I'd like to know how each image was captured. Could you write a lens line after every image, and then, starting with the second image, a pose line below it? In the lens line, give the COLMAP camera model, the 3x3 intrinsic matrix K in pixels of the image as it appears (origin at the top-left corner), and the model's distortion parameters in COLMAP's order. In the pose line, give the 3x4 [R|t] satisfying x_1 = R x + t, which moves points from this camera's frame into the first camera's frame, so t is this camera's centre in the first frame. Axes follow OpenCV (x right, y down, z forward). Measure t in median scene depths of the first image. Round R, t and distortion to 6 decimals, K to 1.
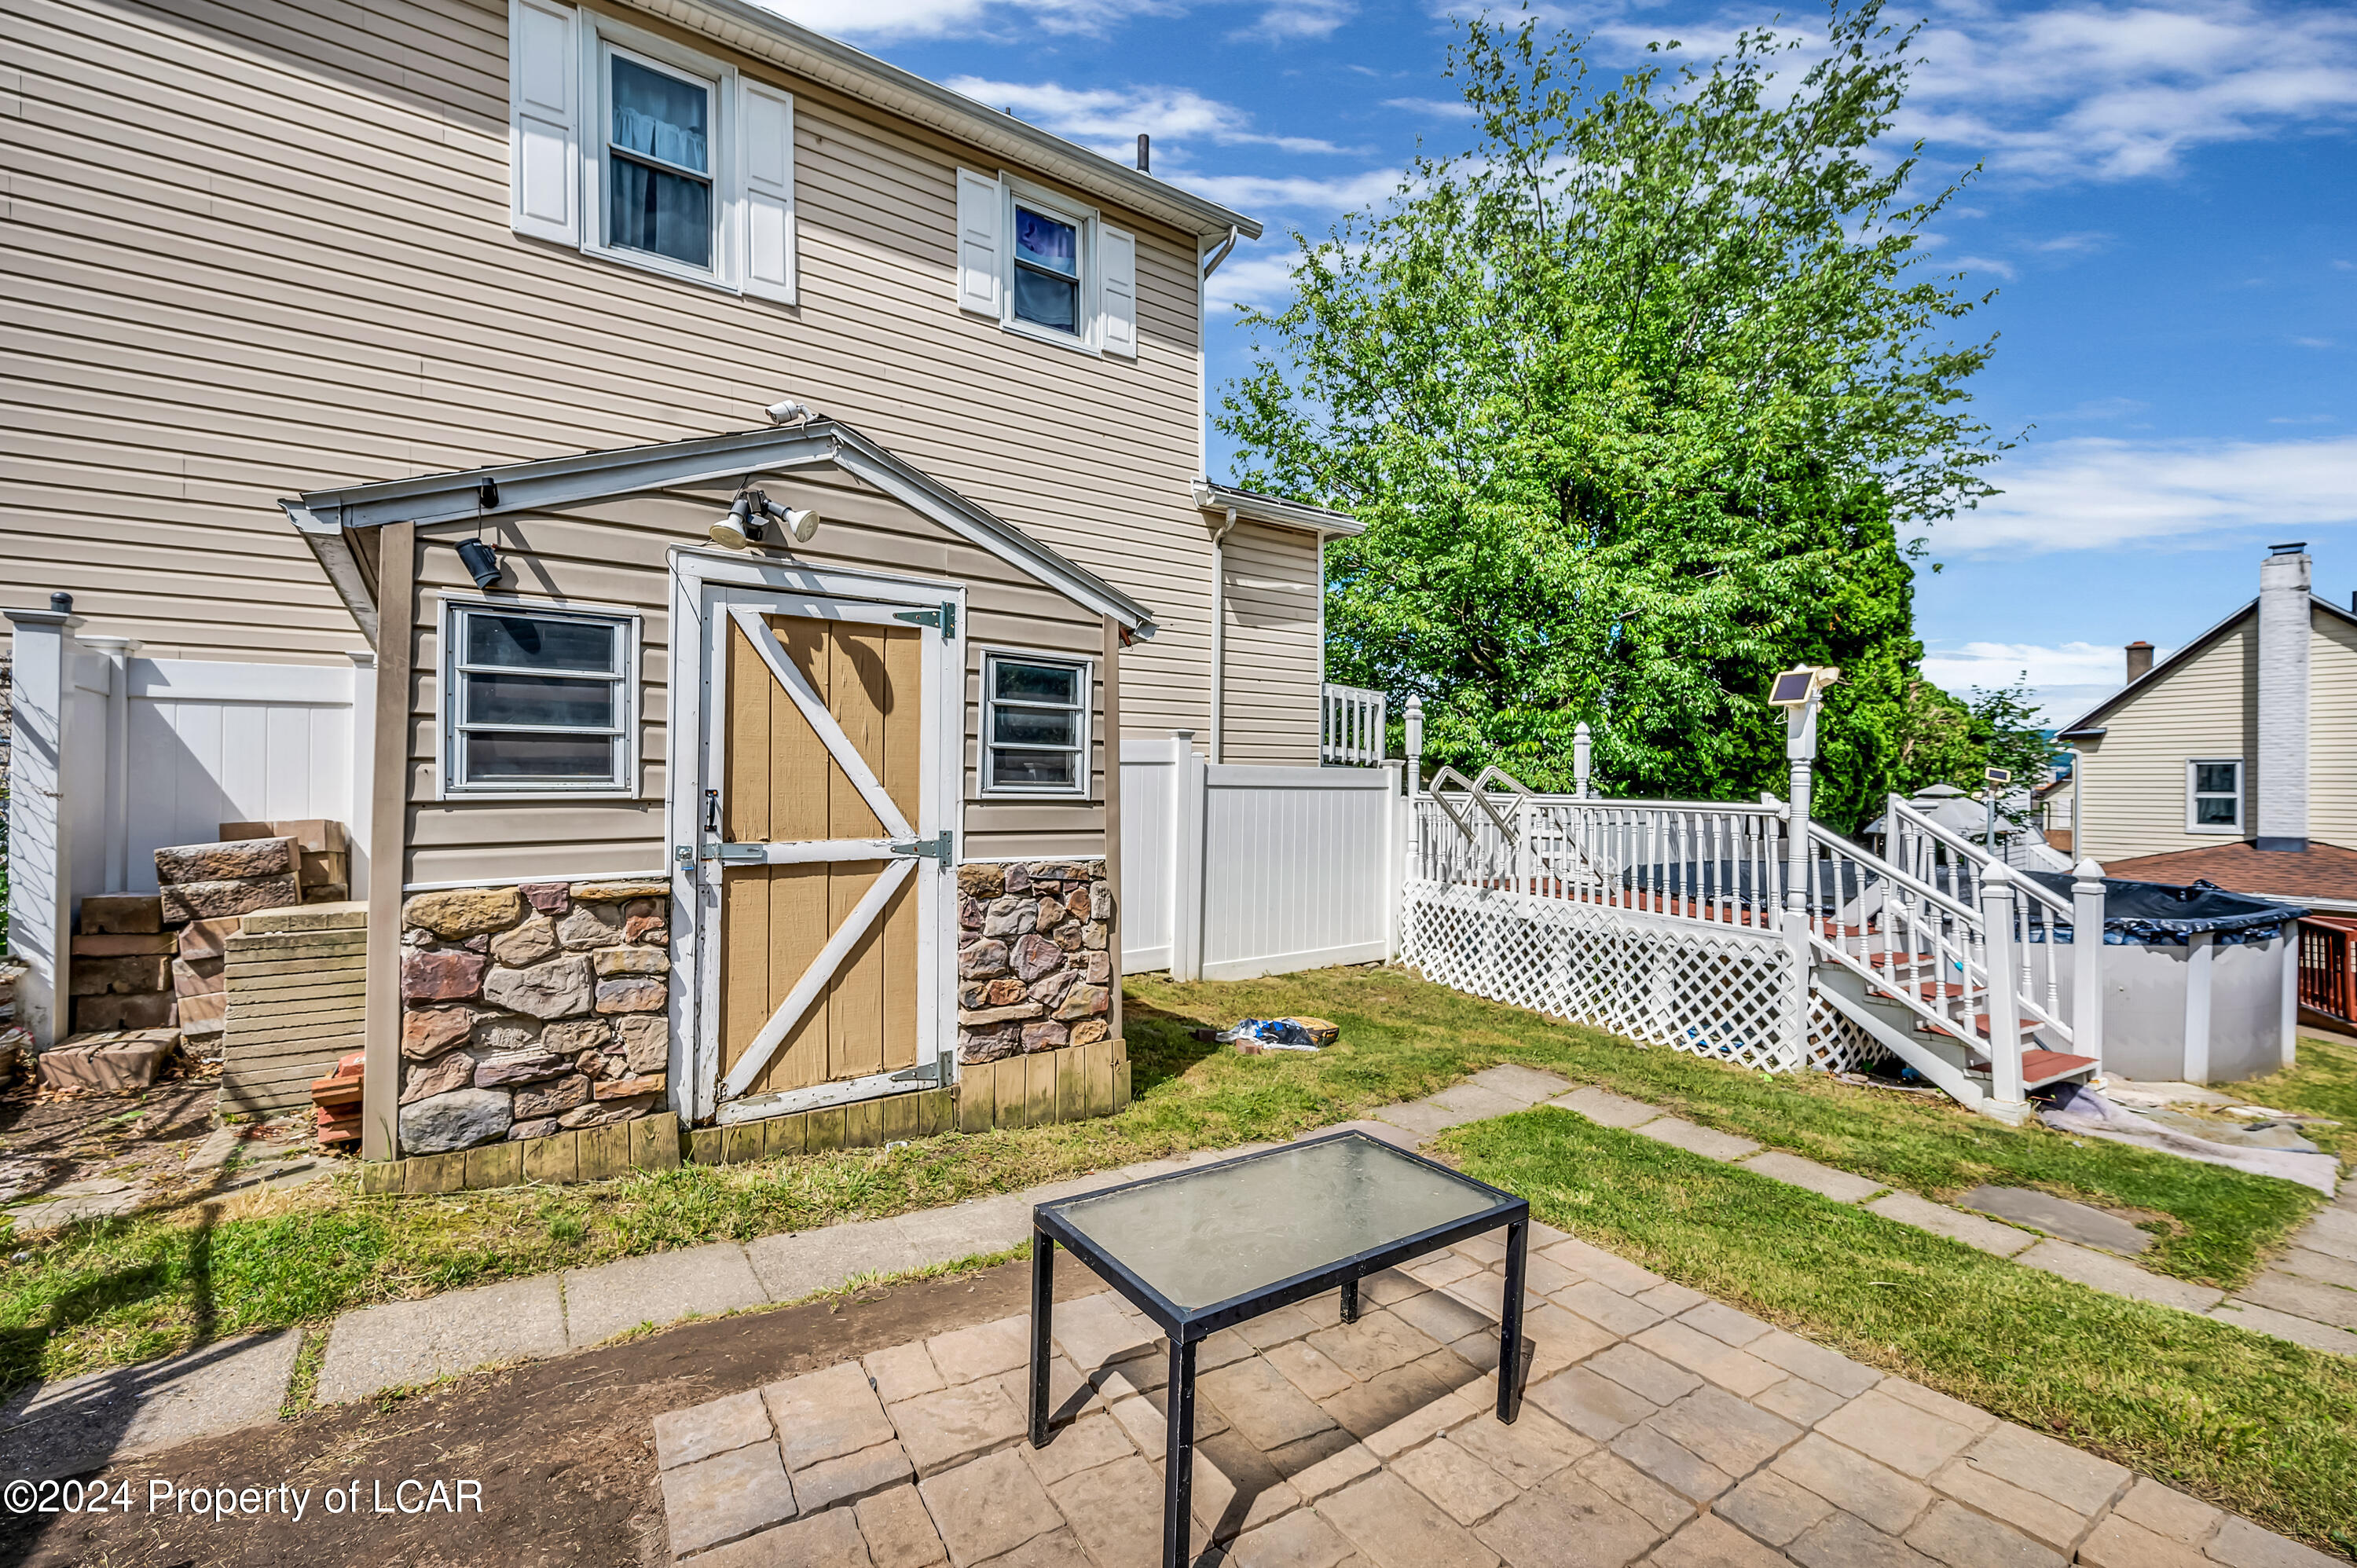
lens RADIAL K [[990.2, 0, 1184.1], [0, 990.2, 776.7], [0, 0, 1]] dist [0.001642, -0.000553]
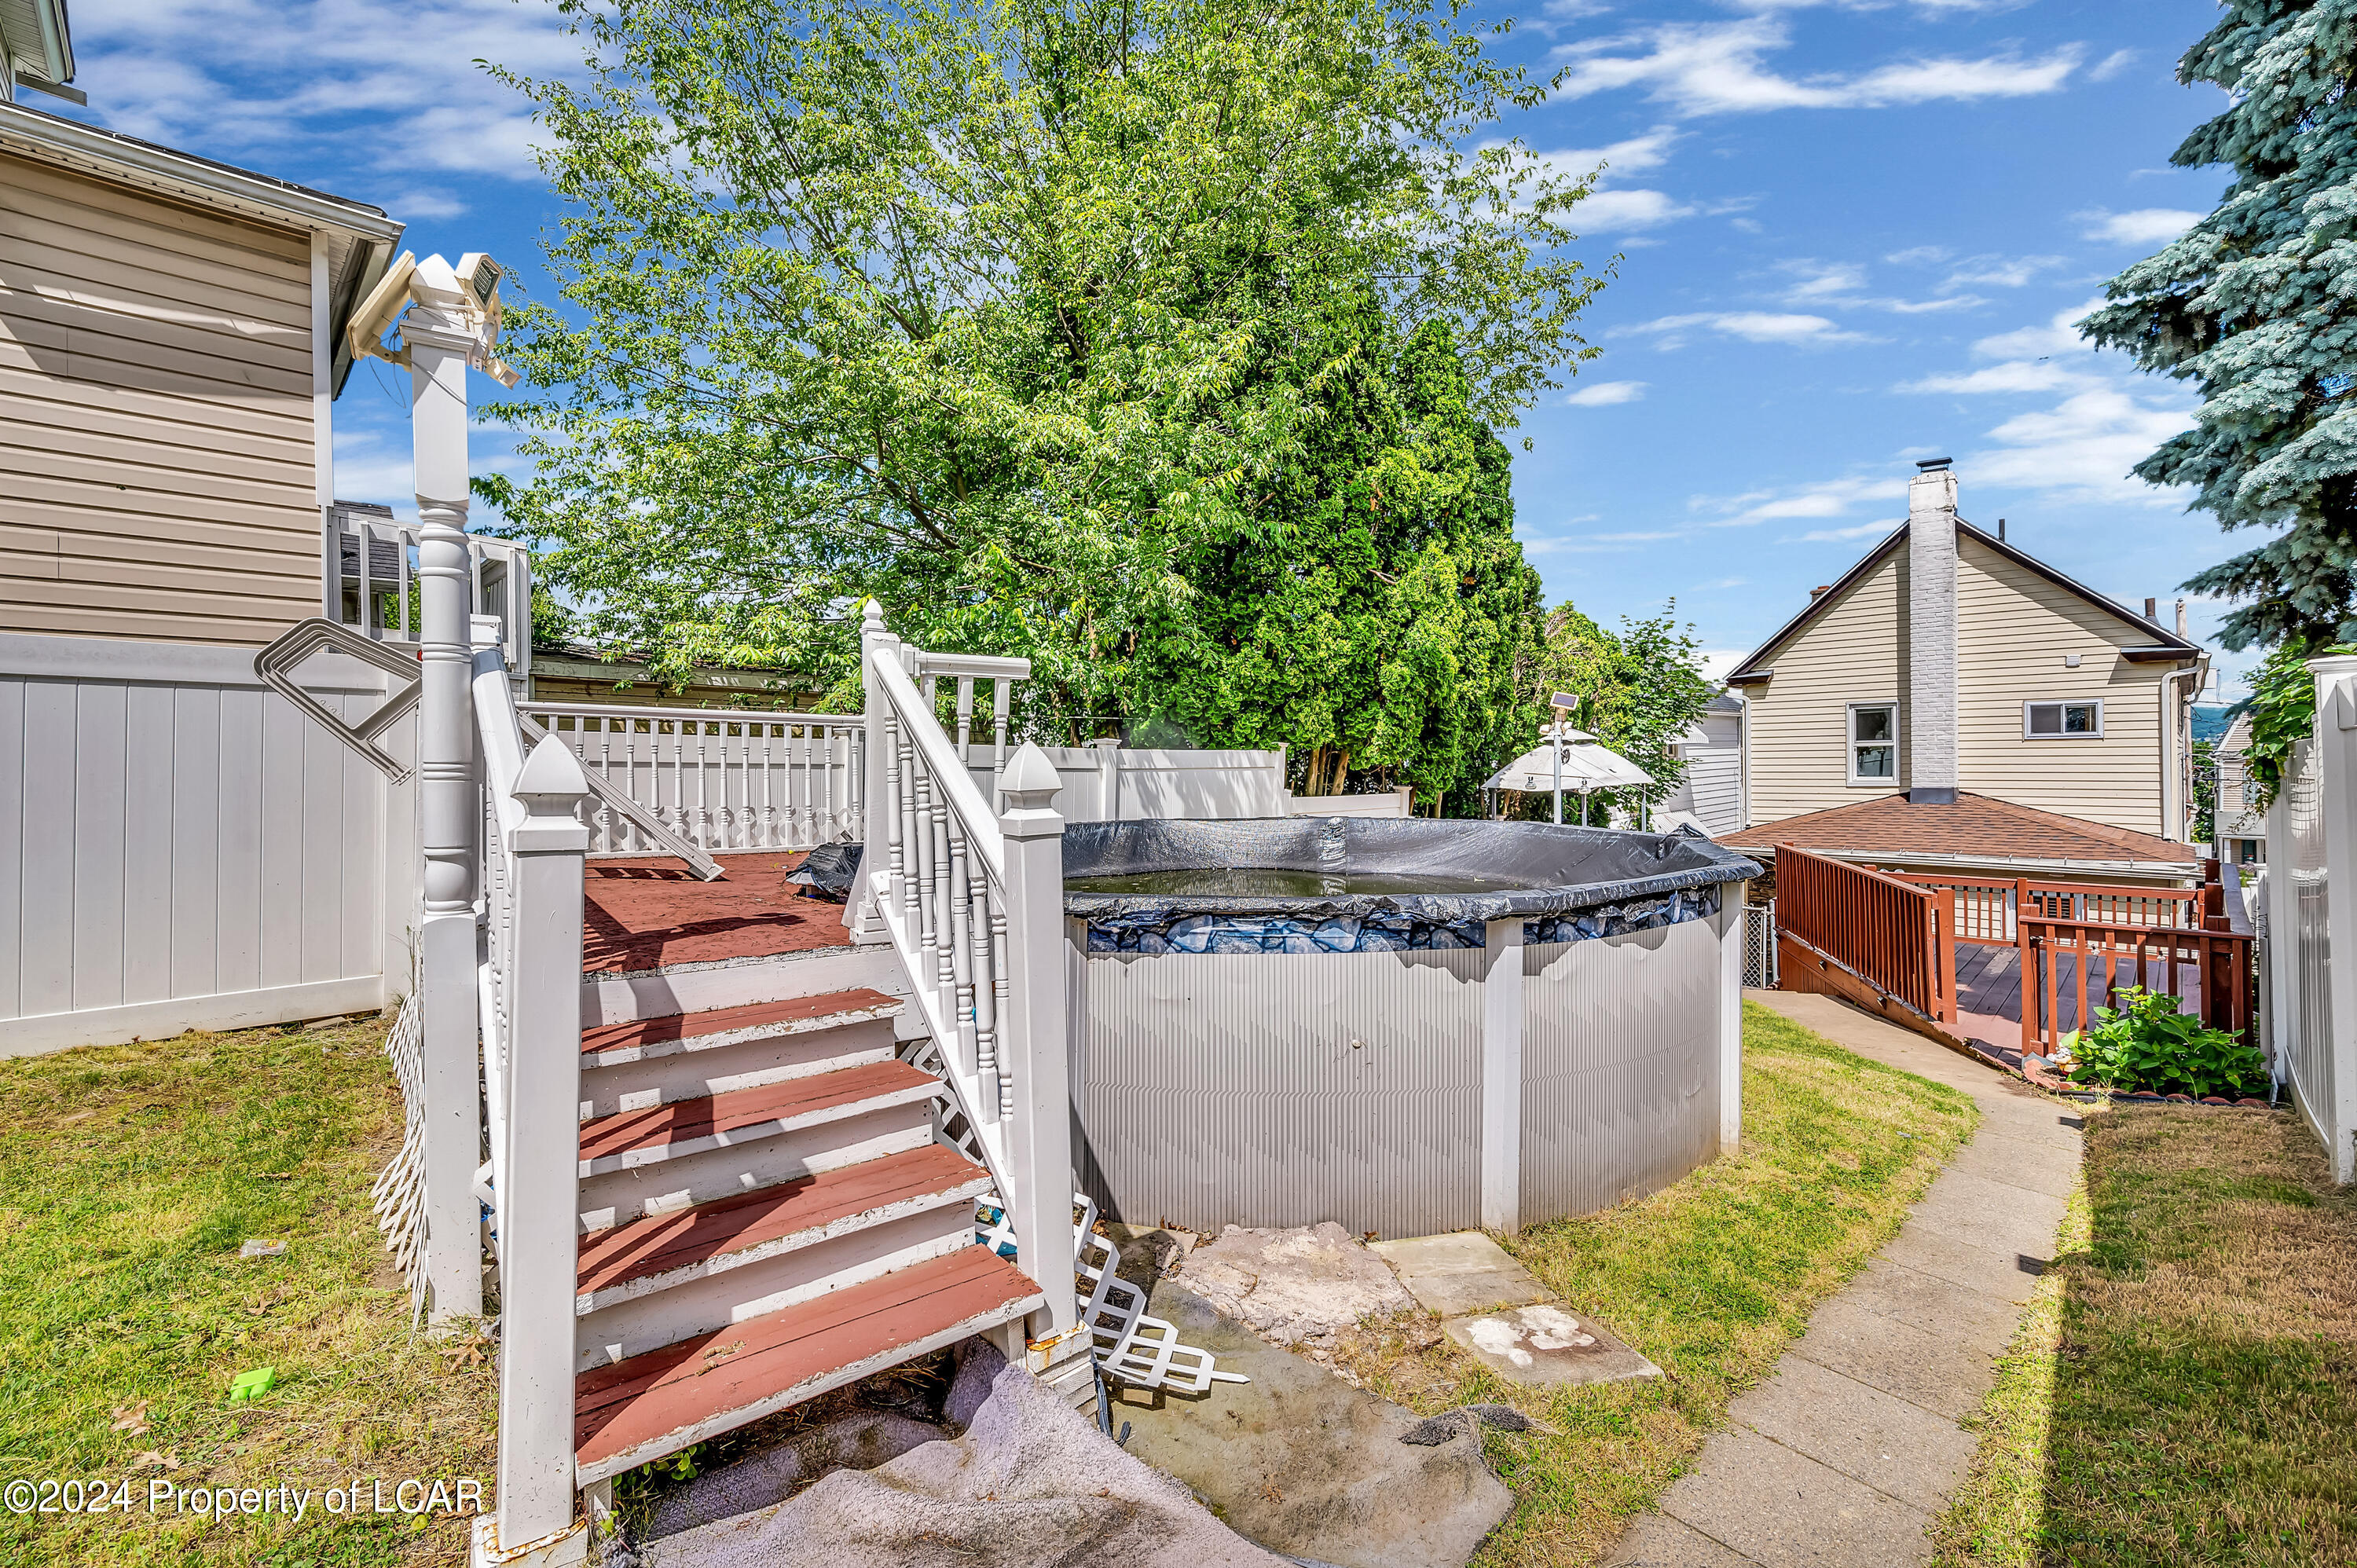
lens RADIAL K [[1094.5, 0, 1170.3], [0, 1094.5, 741.5], [0, 0, 1]] dist [0.001895, -0.000103]
pose [[0.981415, -0.007702, 0.191745, 0.715015], [0.010099, 0.999883, -0.011526, 0.069384], [-0.191634, 0.013248, 0.981377, 0.472279]]
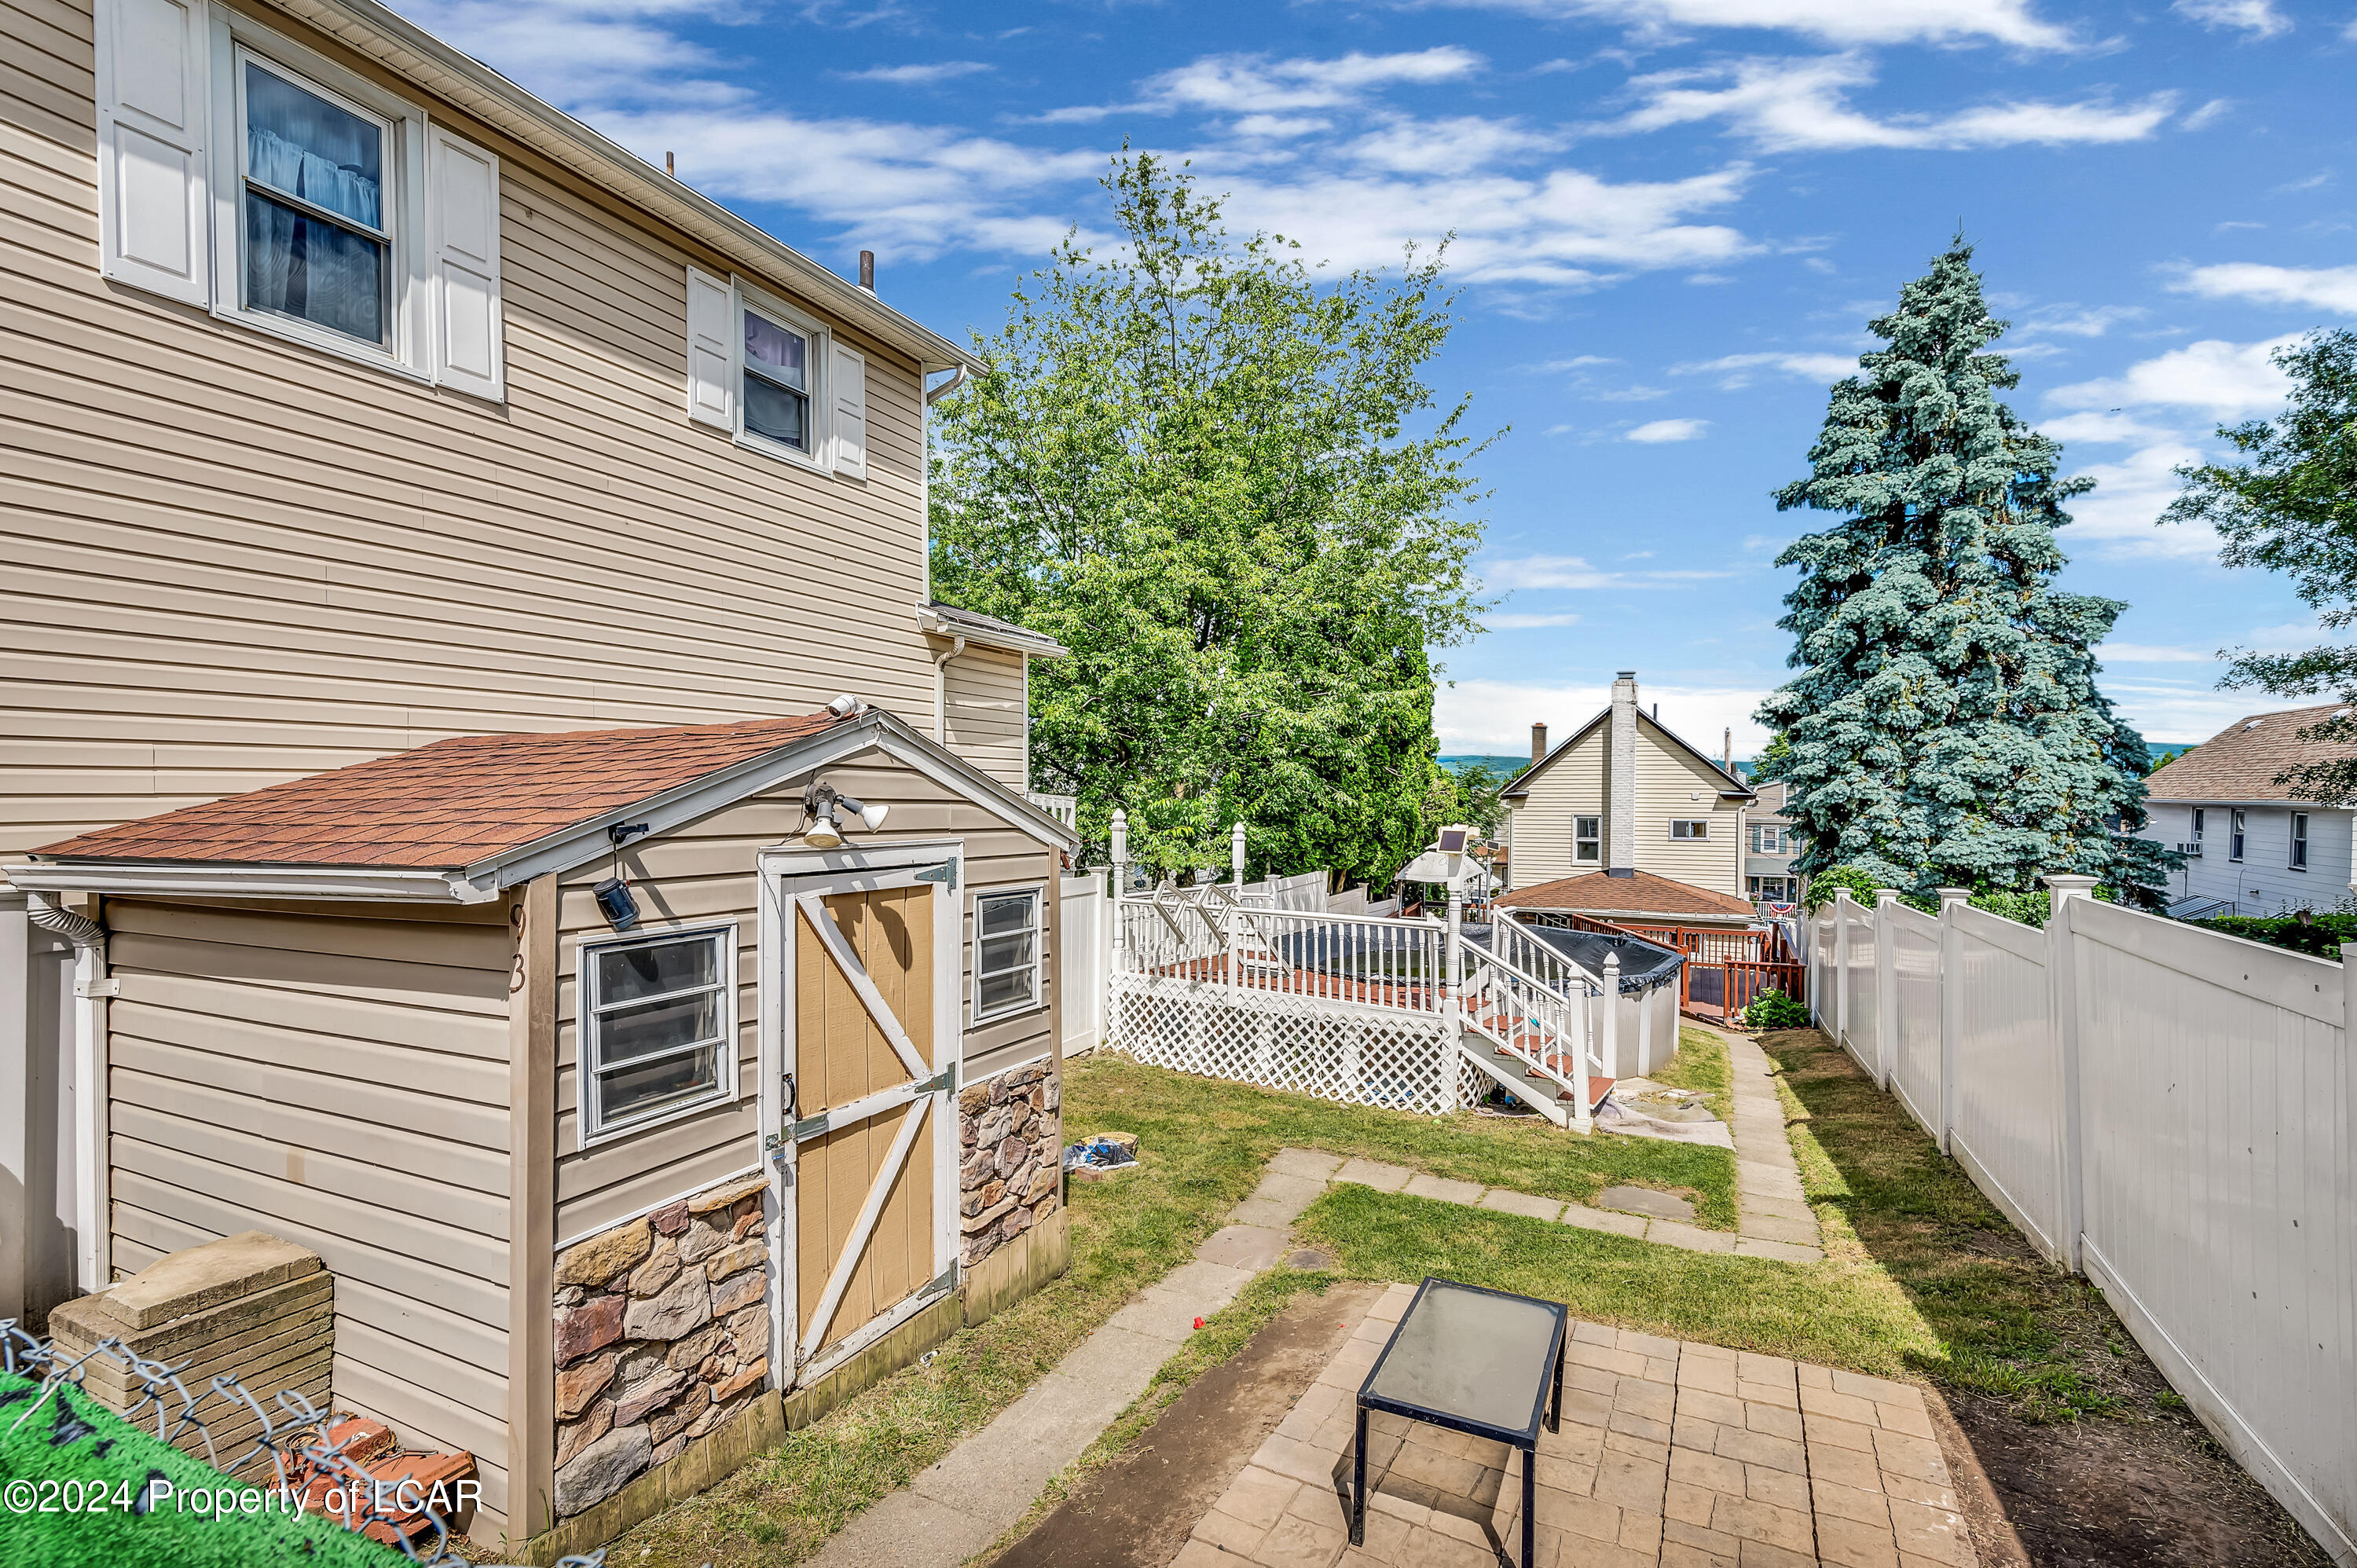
lens RADIAL K [[987.9, 0, 1245.7], [0, 987.9, 839.4], [0, 0, 1]] dist [-0.001735, 0.000056]
pose [[0.877364, -0.030564, 0.478852, -0.262473], [0.016031, 0.999279, 0.034409, -0.125663], [-0.479558, -0.022513, 0.877221, -0.063378]]
